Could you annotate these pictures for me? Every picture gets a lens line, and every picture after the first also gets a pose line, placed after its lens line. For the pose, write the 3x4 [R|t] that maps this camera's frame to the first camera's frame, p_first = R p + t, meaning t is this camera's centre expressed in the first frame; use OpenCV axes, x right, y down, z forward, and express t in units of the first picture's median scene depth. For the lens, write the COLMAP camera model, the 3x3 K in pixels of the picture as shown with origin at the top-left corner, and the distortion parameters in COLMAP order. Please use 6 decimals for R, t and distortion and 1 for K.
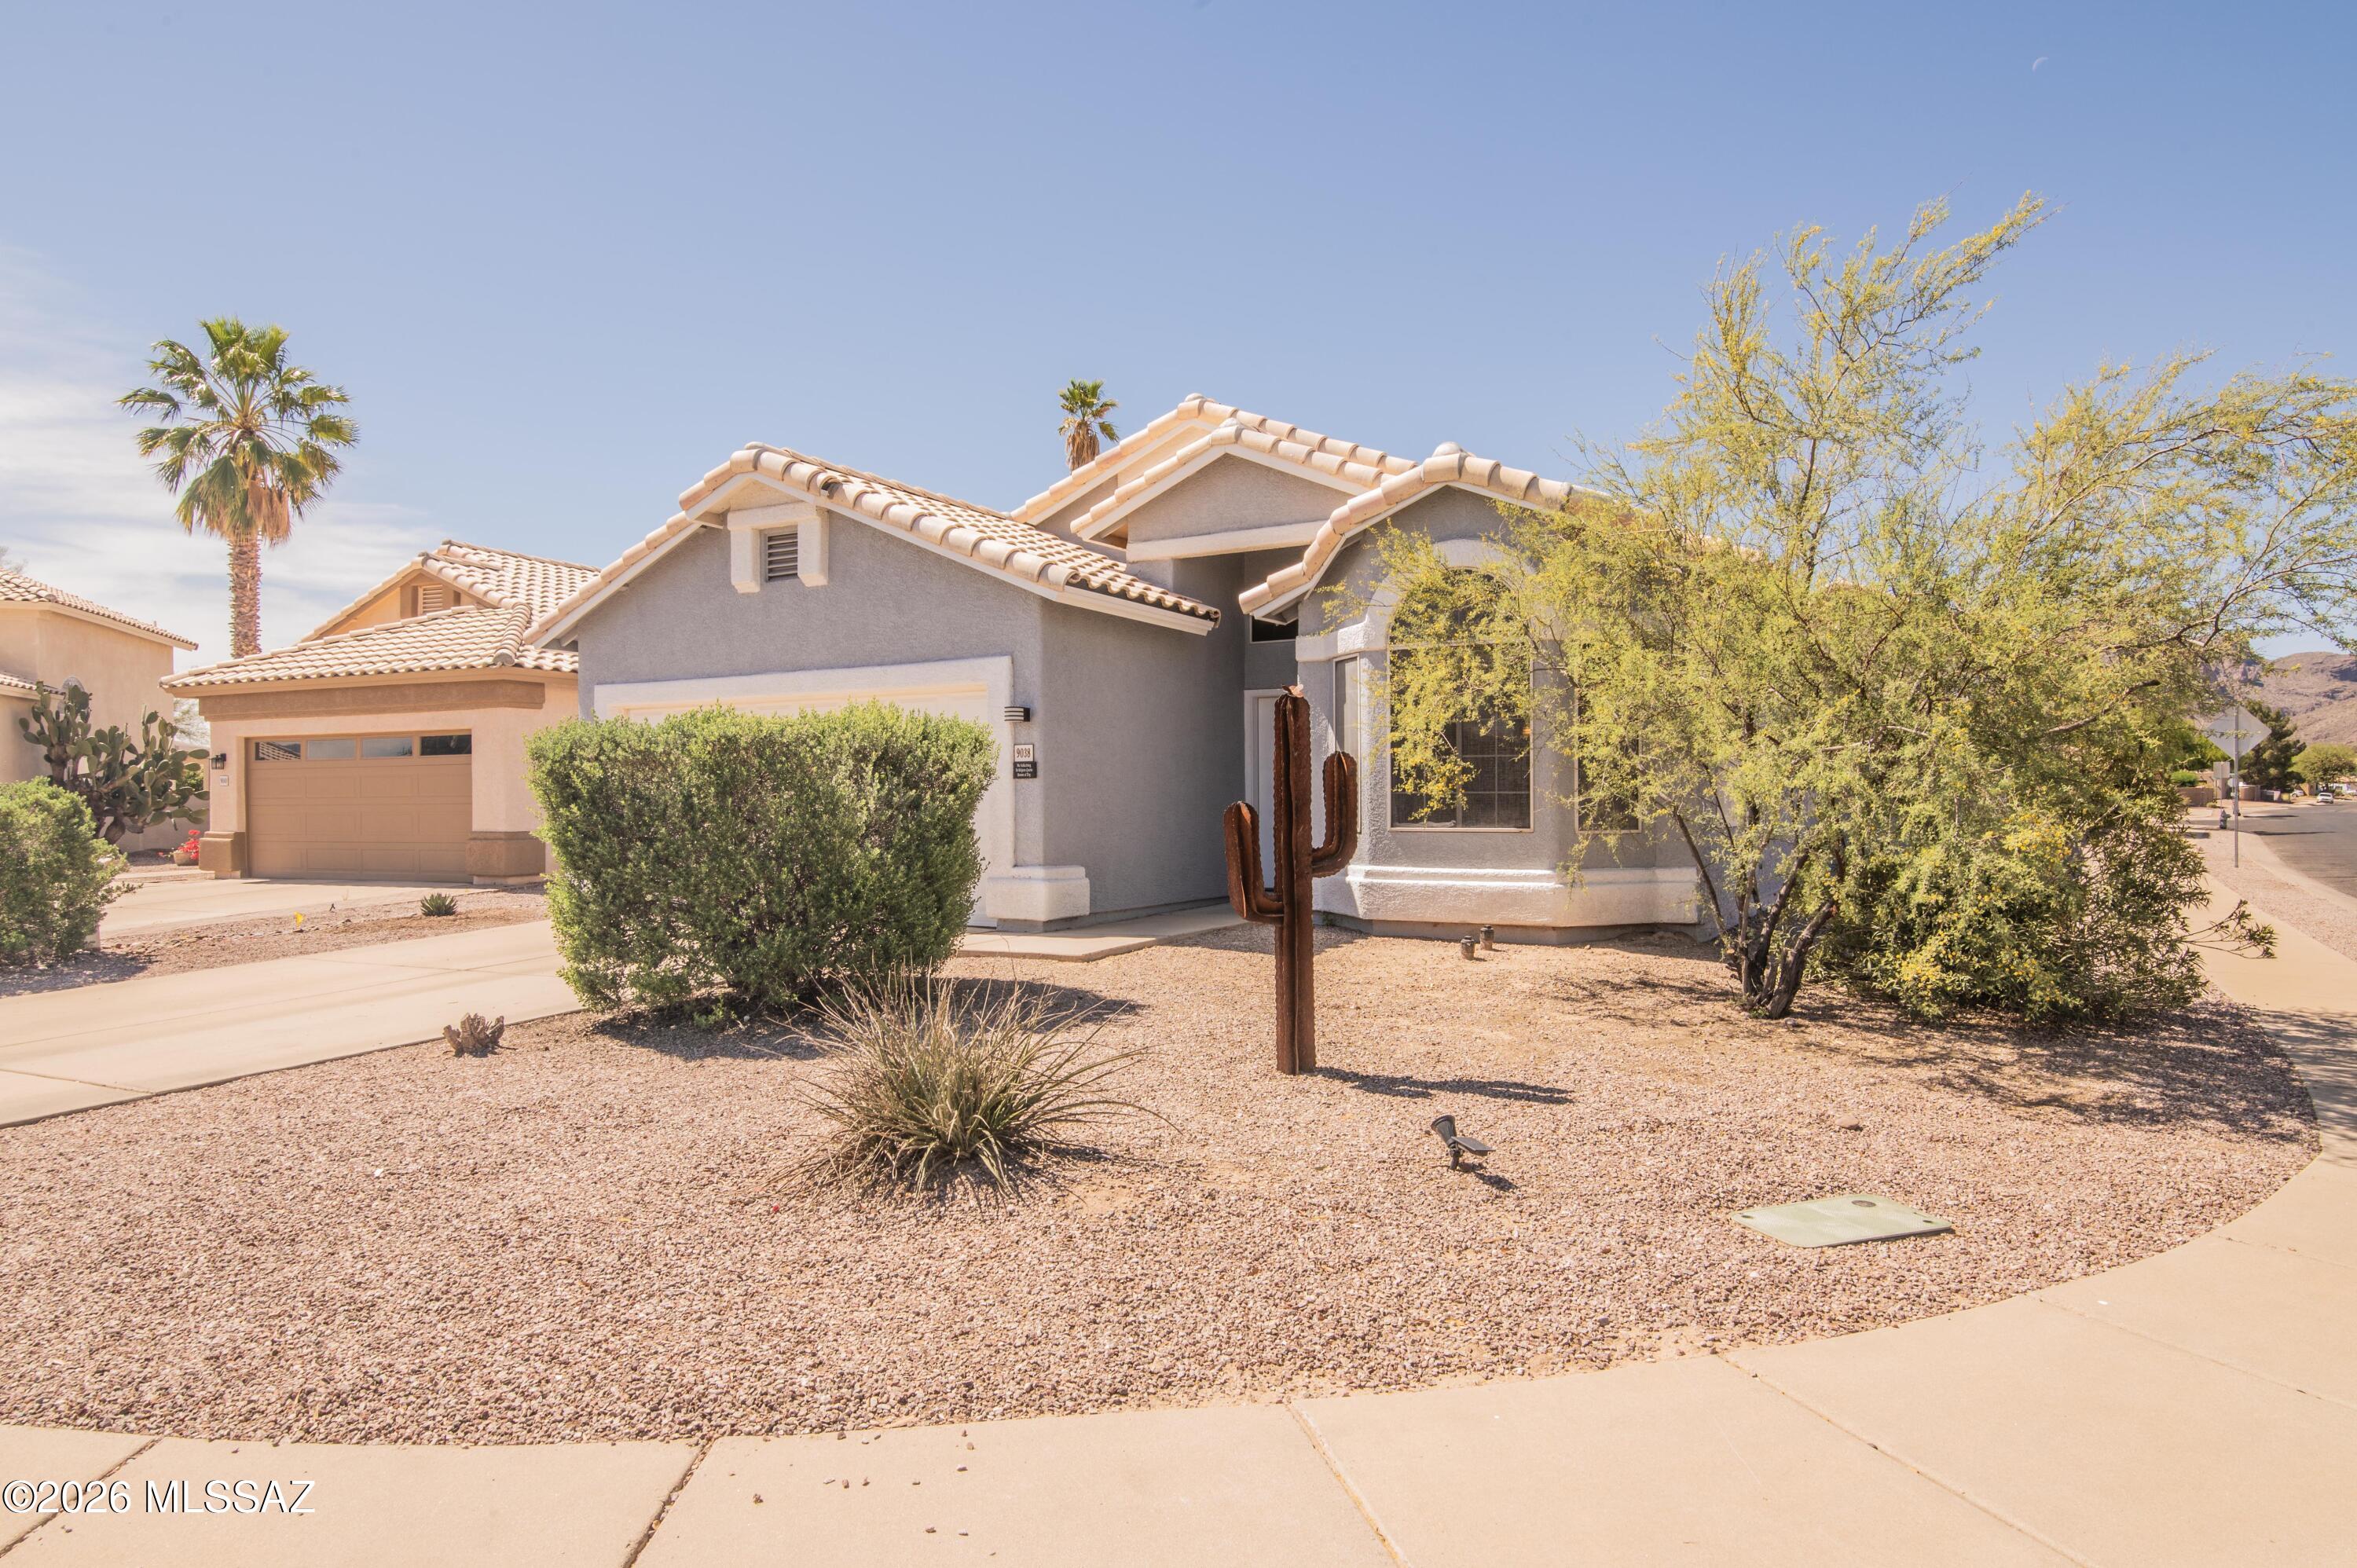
lens RADIAL K [[1431.7, 0, 1177.2], [0, 1431.7, 797.1], [0, 0, 1]] dist [-0.002321, 0.000493]
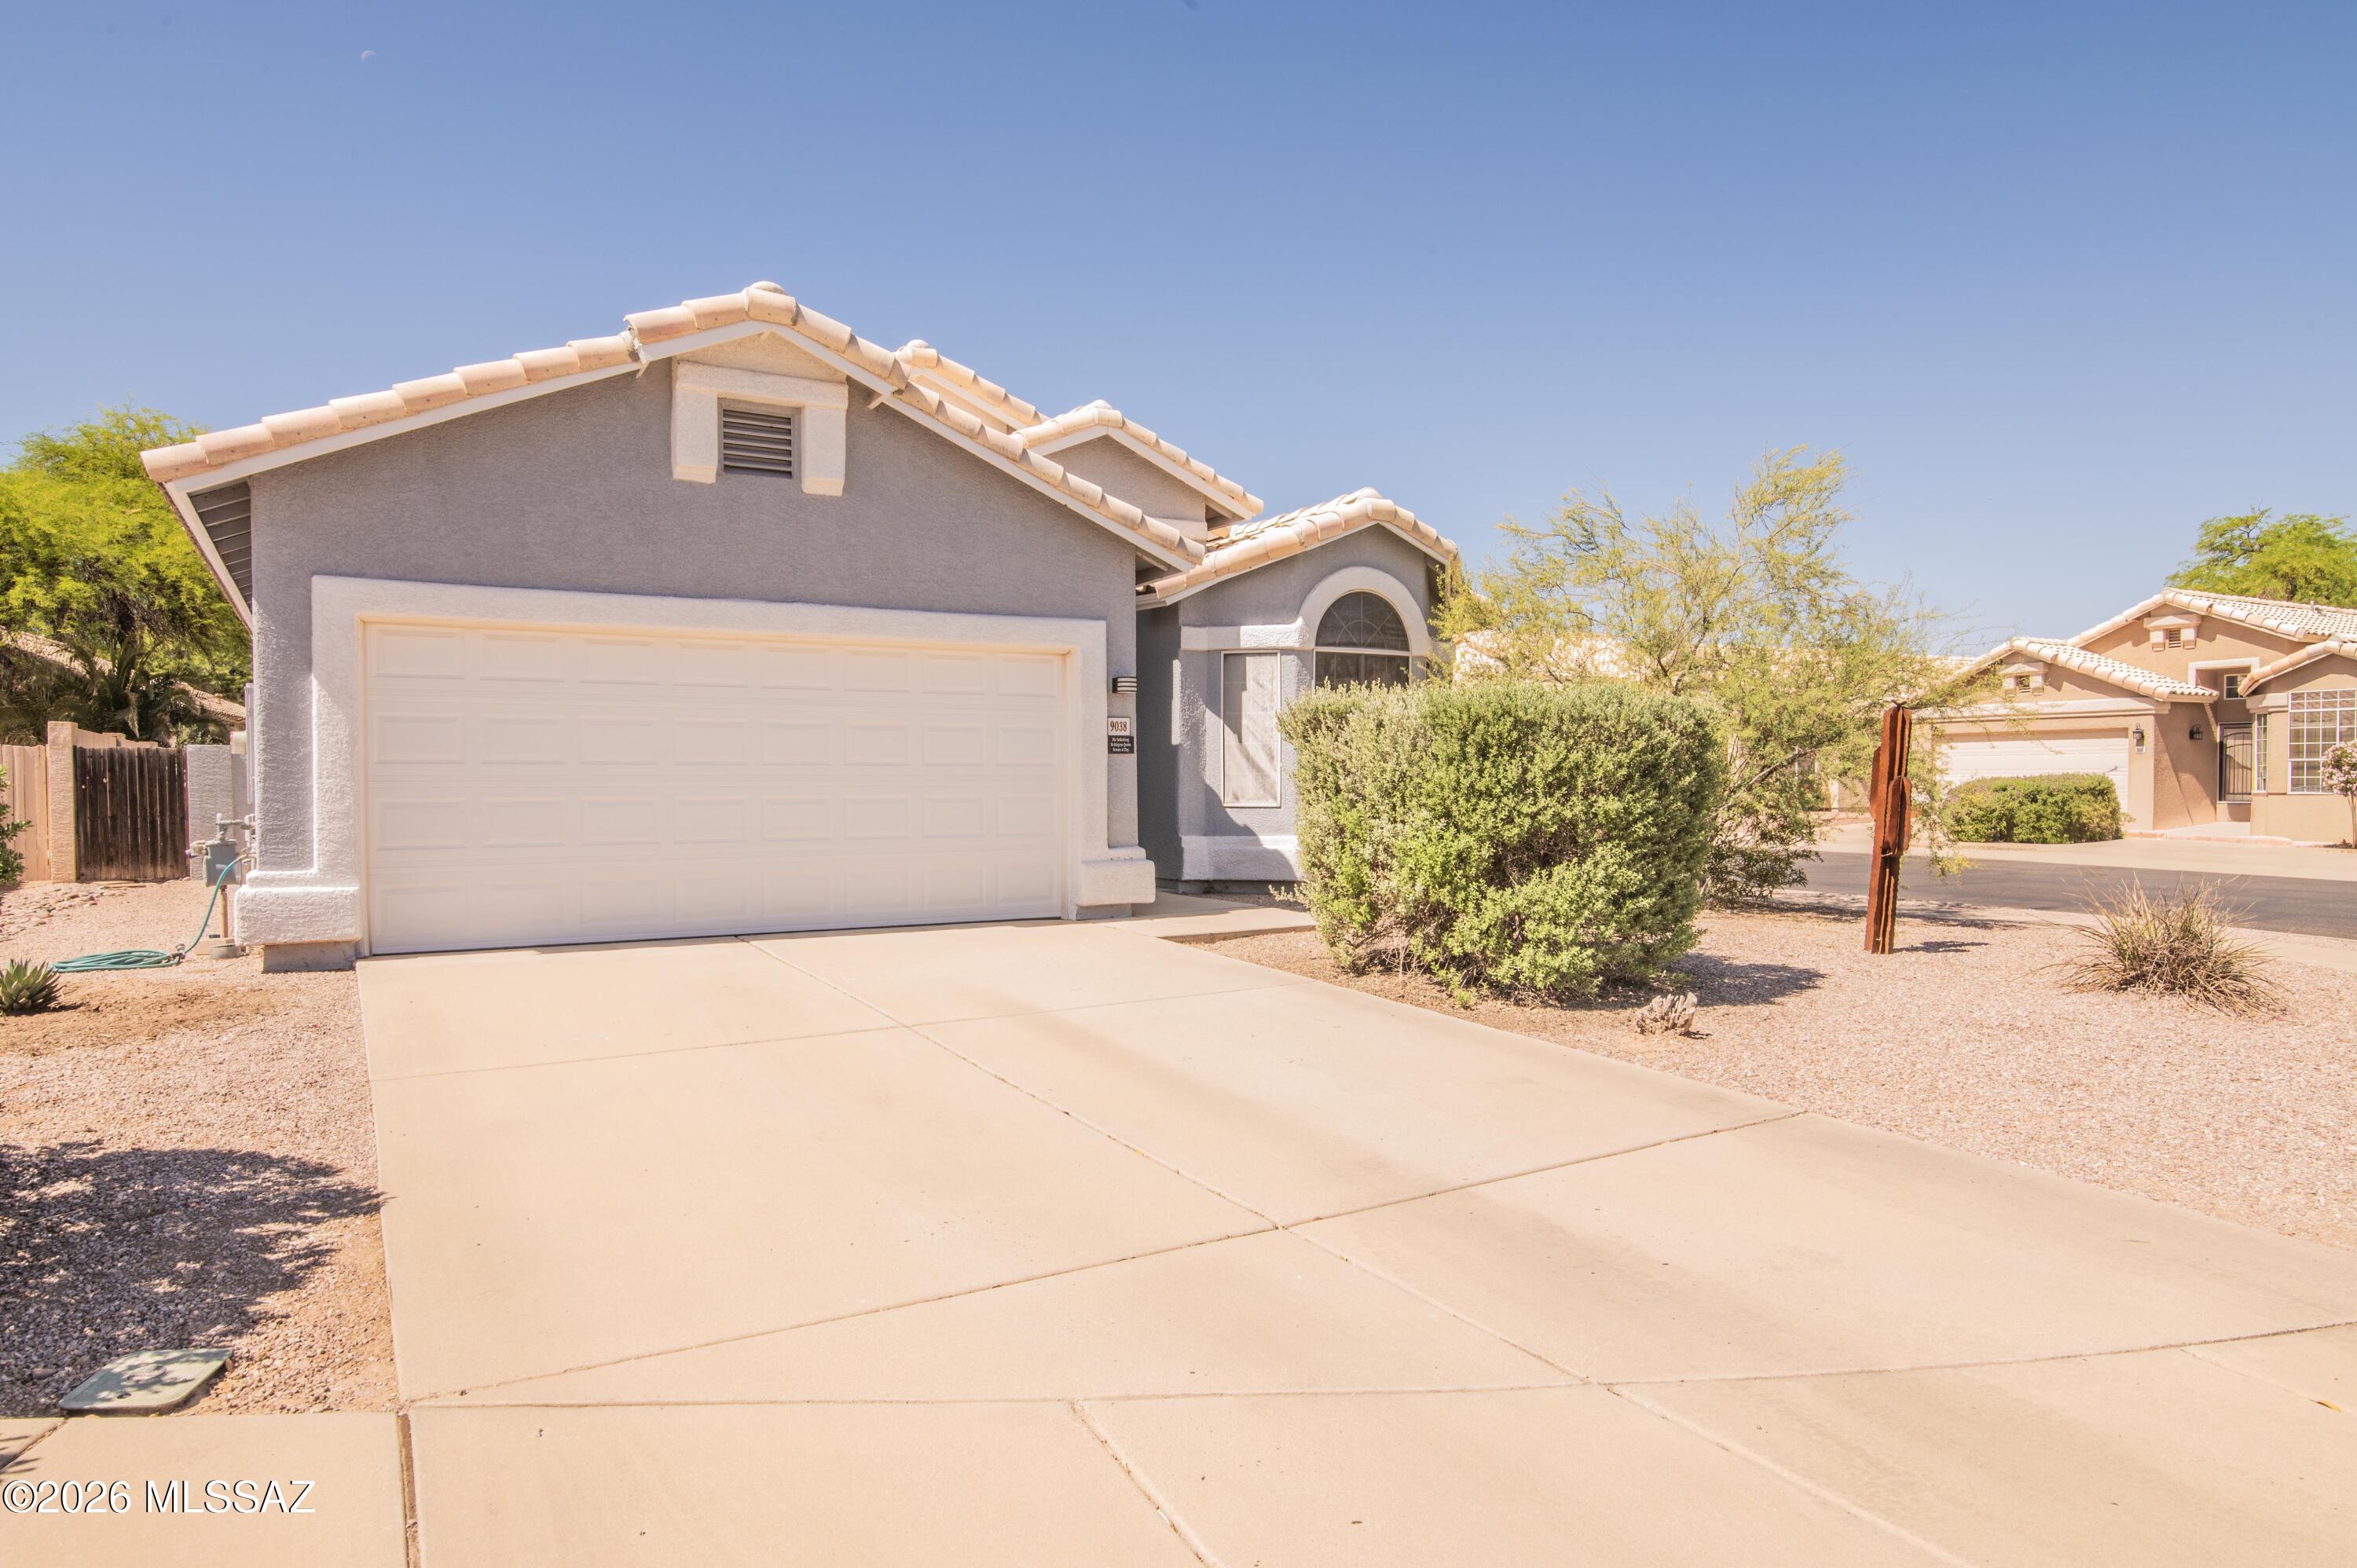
lens RADIAL K [[1431.7, 0, 1186.7], [0, 1431.7, 776.6], [0, 0, 1]] dist [-0.002321, 0.000493]
pose [[0.490284, 0.006602, 0.871538, -0.862358], [-0.001152, 0.999975, -0.006927, 0.008280], [-0.871562, 0.002392, 0.490279, 0.478982]]
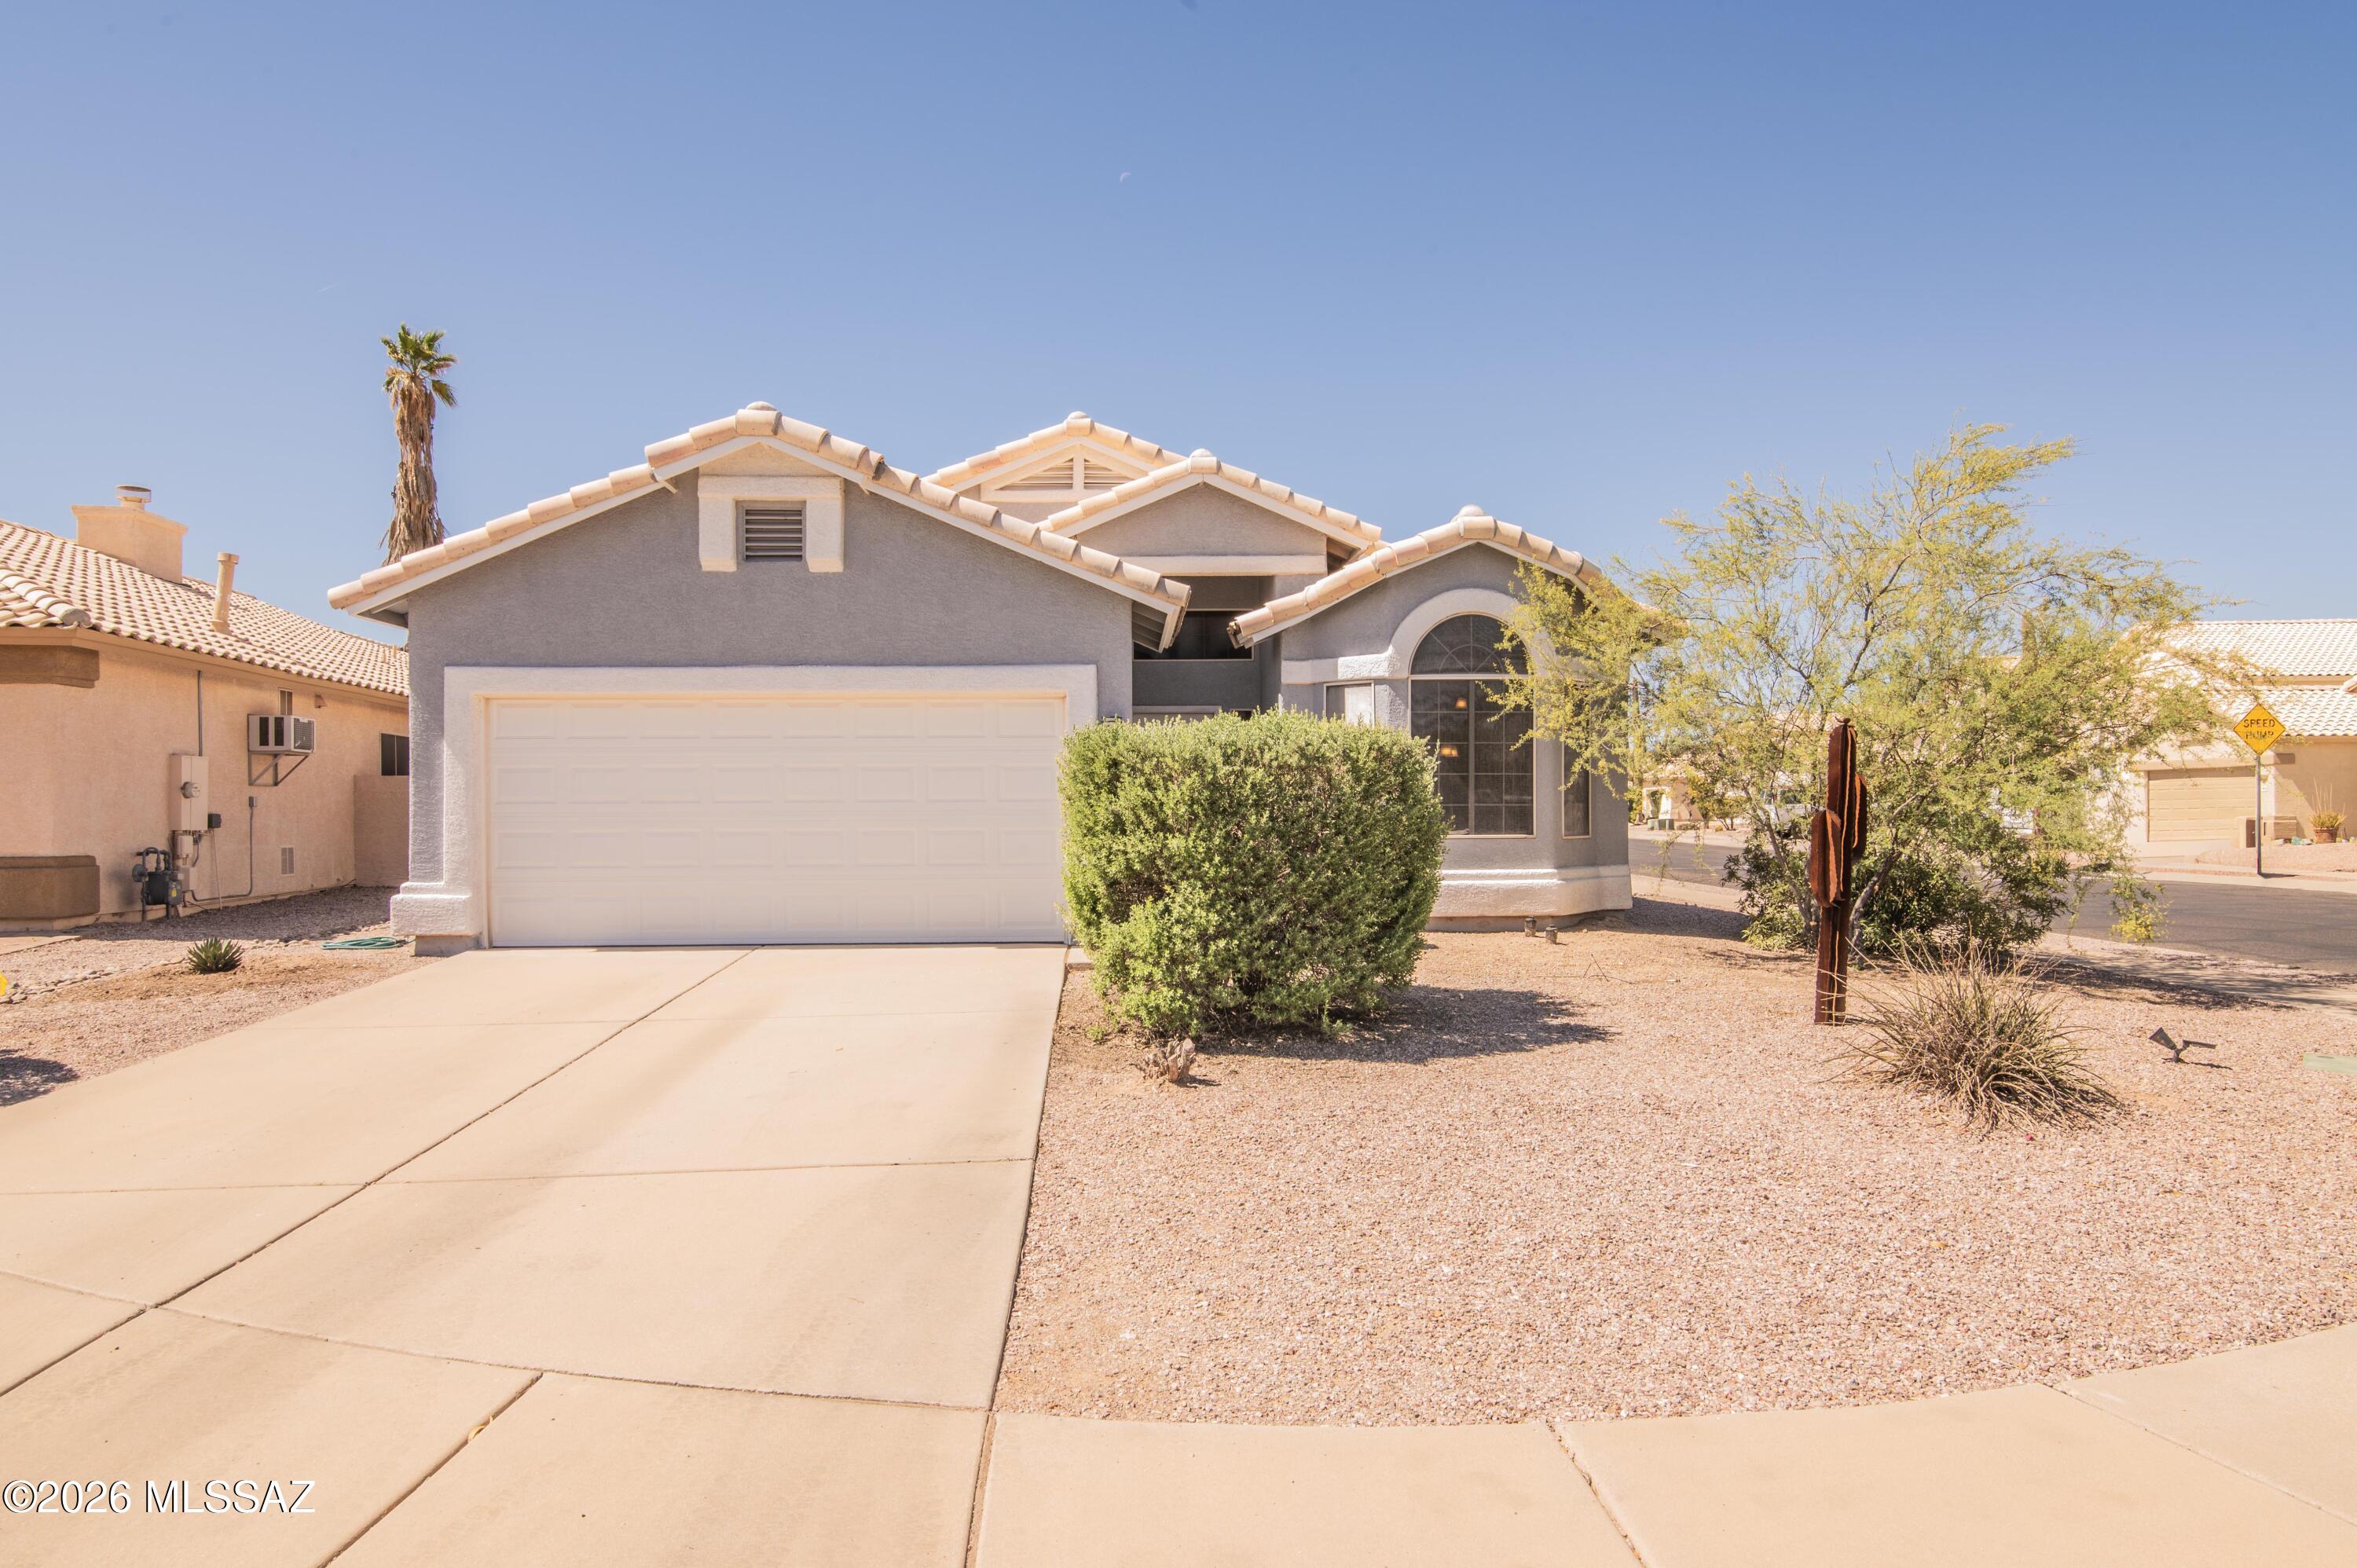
lens RADIAL K [[1431.7, 0, 1177.2], [0, 1431.7, 782.8], [0, 0, 1]] dist [-0.002321, 0.000493]
pose [[0.839402, 0.011770, 0.543384, -0.580707], [-0.000093, 0.999769, -0.021511, 0.003761], [-0.543511, 0.018006, 0.839209, 0.136829]]
